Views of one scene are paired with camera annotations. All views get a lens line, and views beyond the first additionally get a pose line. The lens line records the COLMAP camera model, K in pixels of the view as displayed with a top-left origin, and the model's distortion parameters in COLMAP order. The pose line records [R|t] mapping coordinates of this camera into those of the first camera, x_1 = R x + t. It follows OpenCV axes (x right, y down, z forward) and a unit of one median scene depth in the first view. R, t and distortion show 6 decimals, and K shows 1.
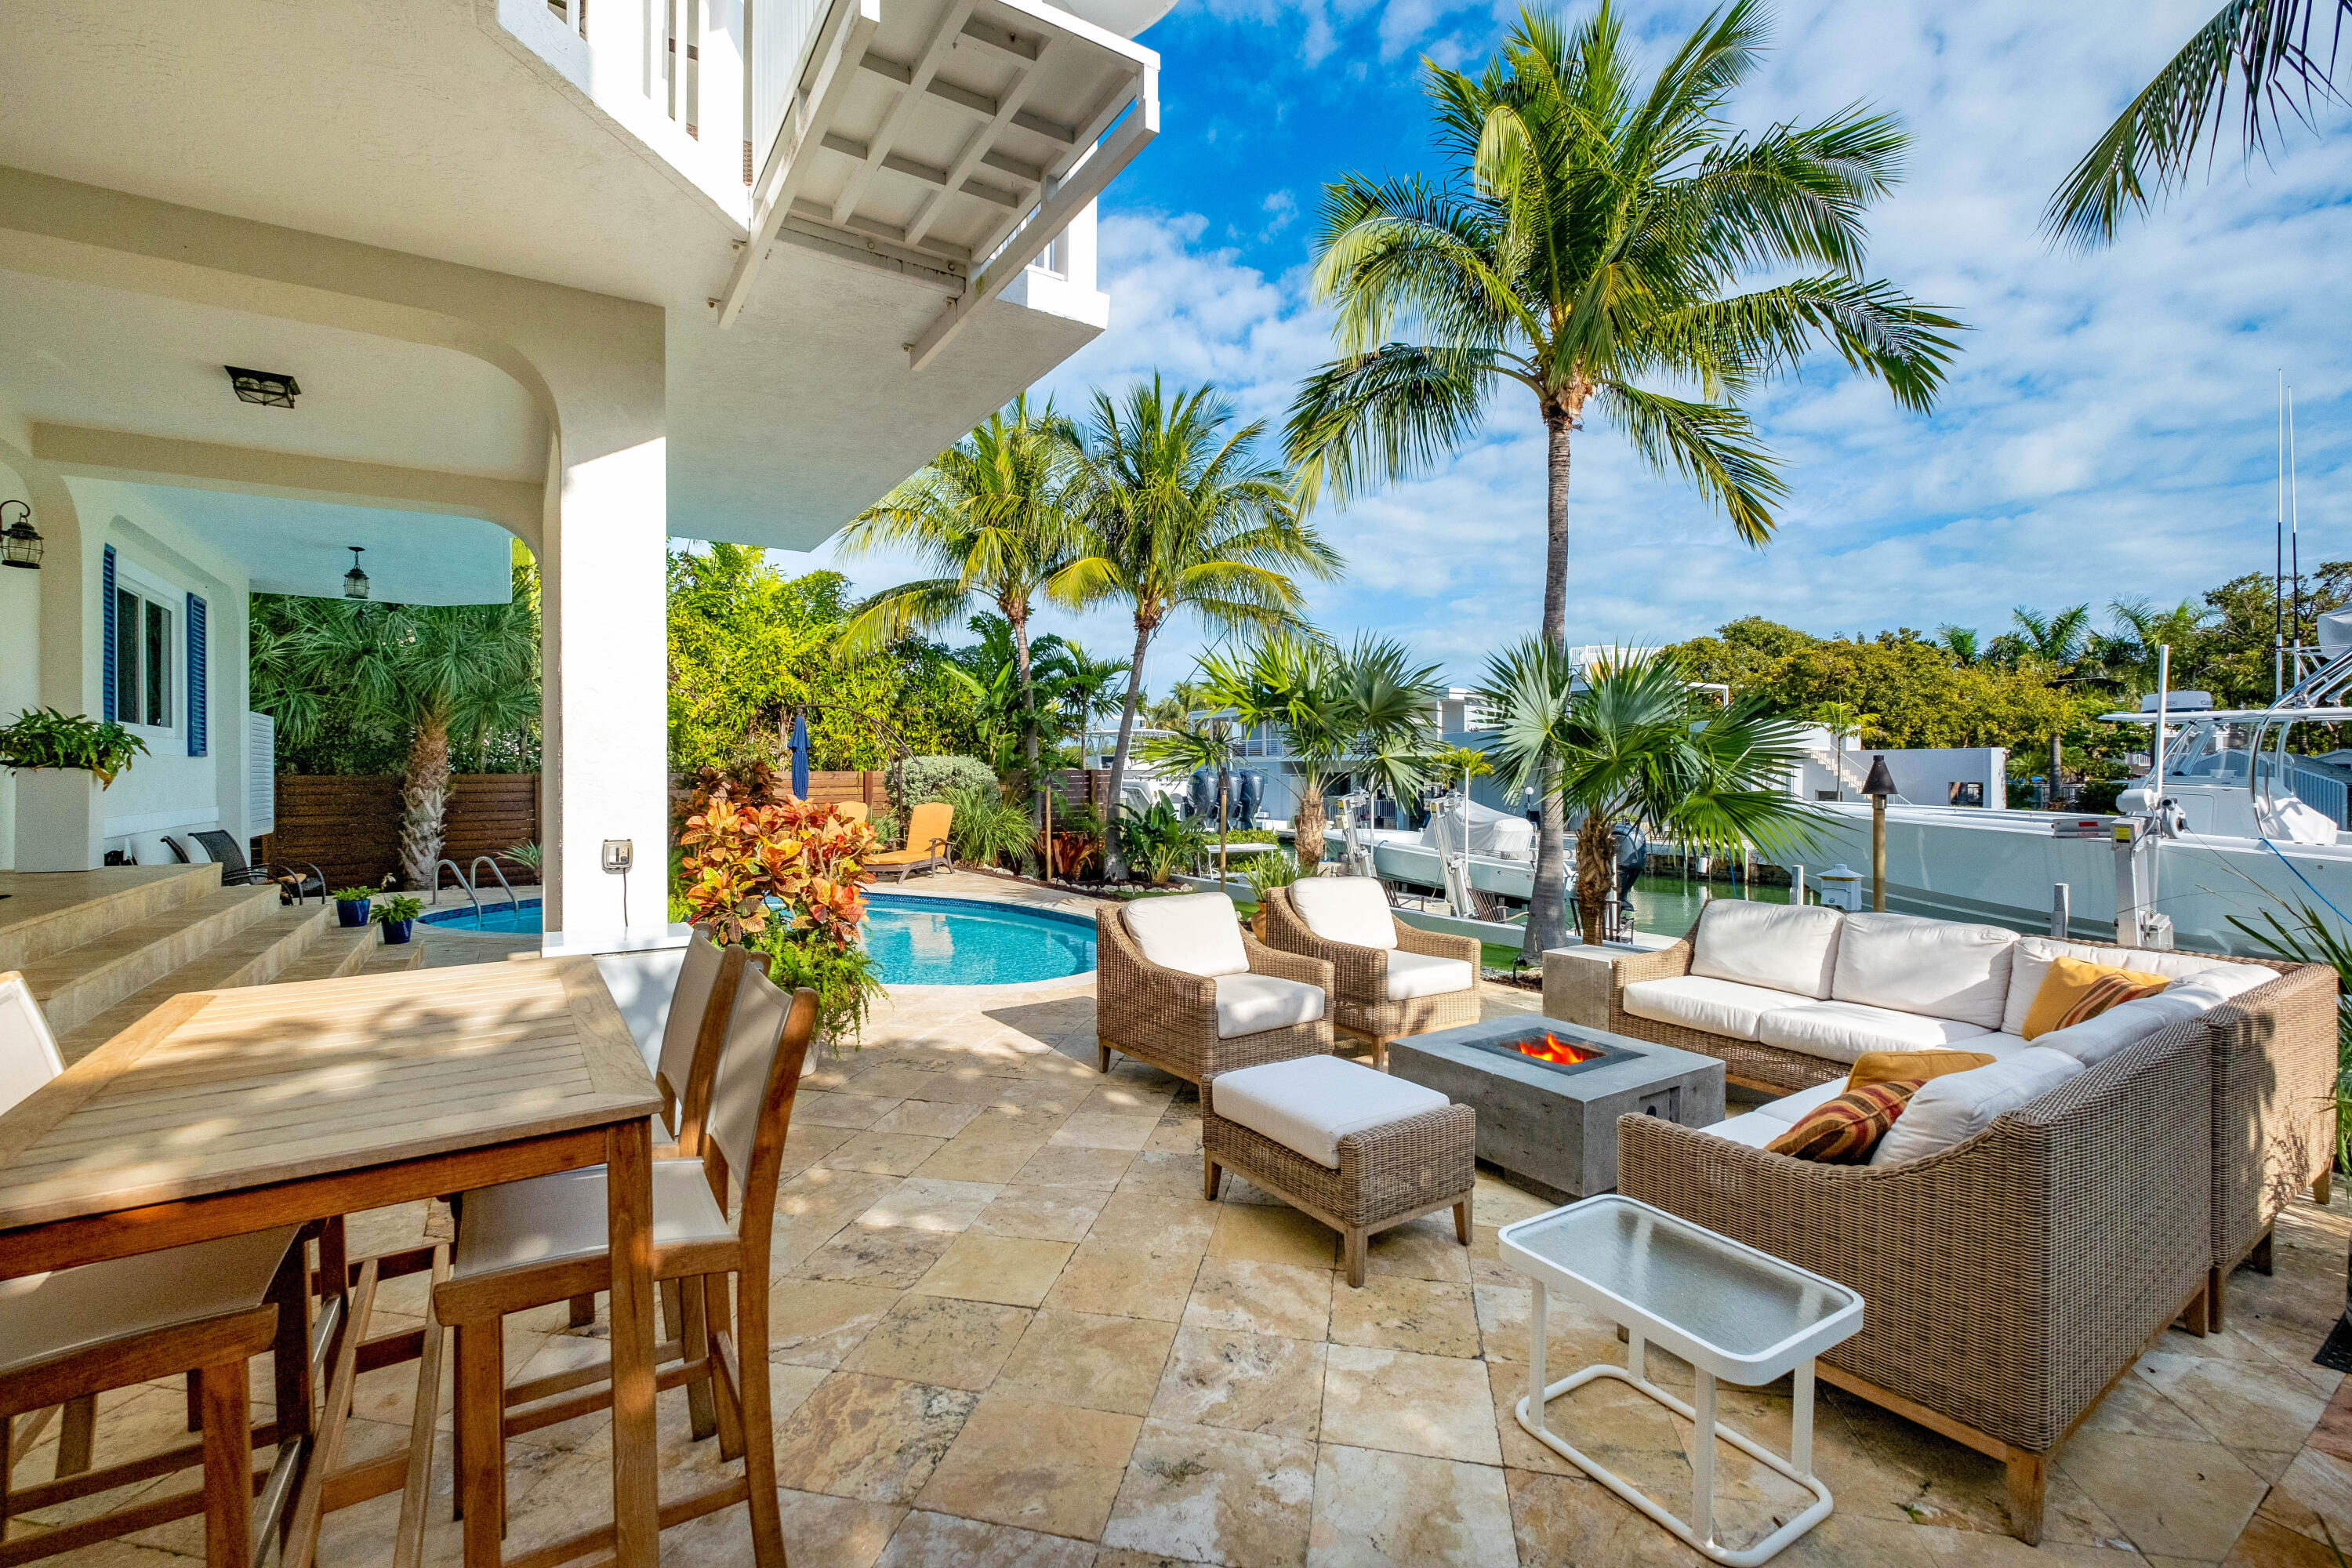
lens RADIAL K [[1016.6, 0, 1173.3], [0, 1016.6, 781.3], [0, 0, 1]] dist [-0.008255, 0.001233]
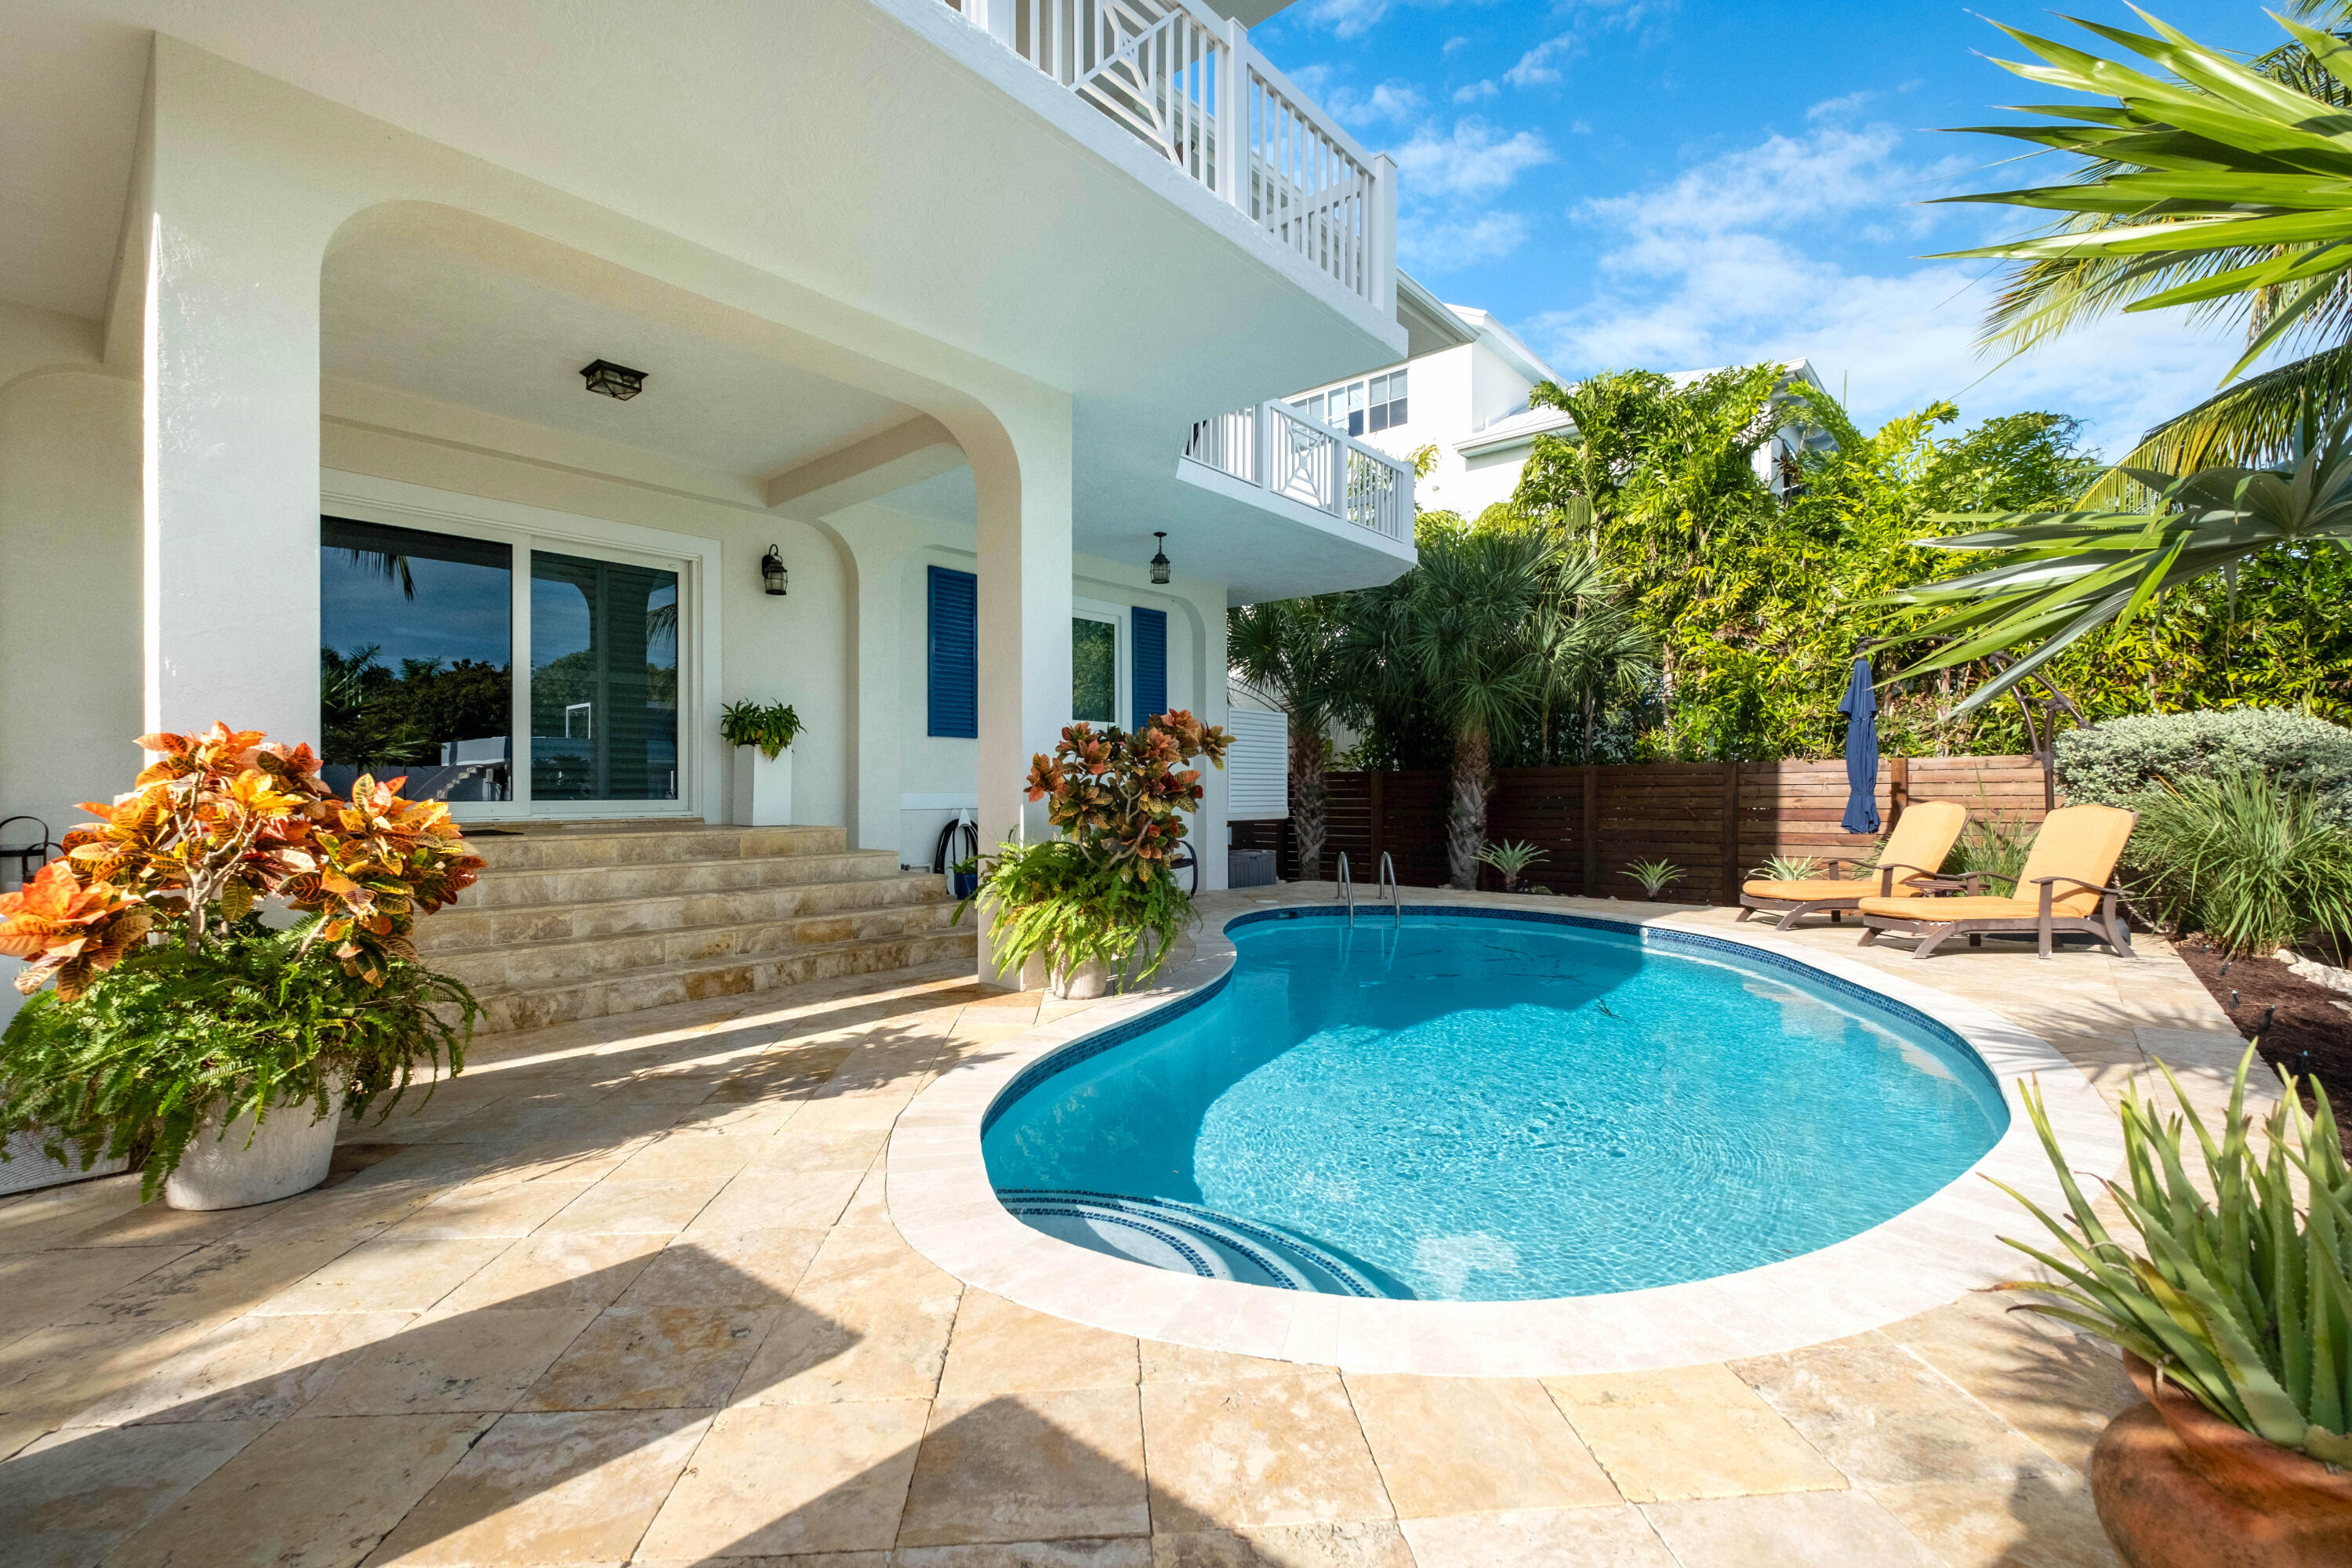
lens RADIAL K [[1016.6, 0, 1162.2], [0, 1016.6, 791.7], [0, 0, 1]] dist [-0.008255, 0.001233]
pose [[0.262854, 0.002700, -0.964832, 0.117270], [-0.002103, 0.999995, 0.002225, 0.014854], [0.964833, 0.001445, 0.262859, 0.464162]]
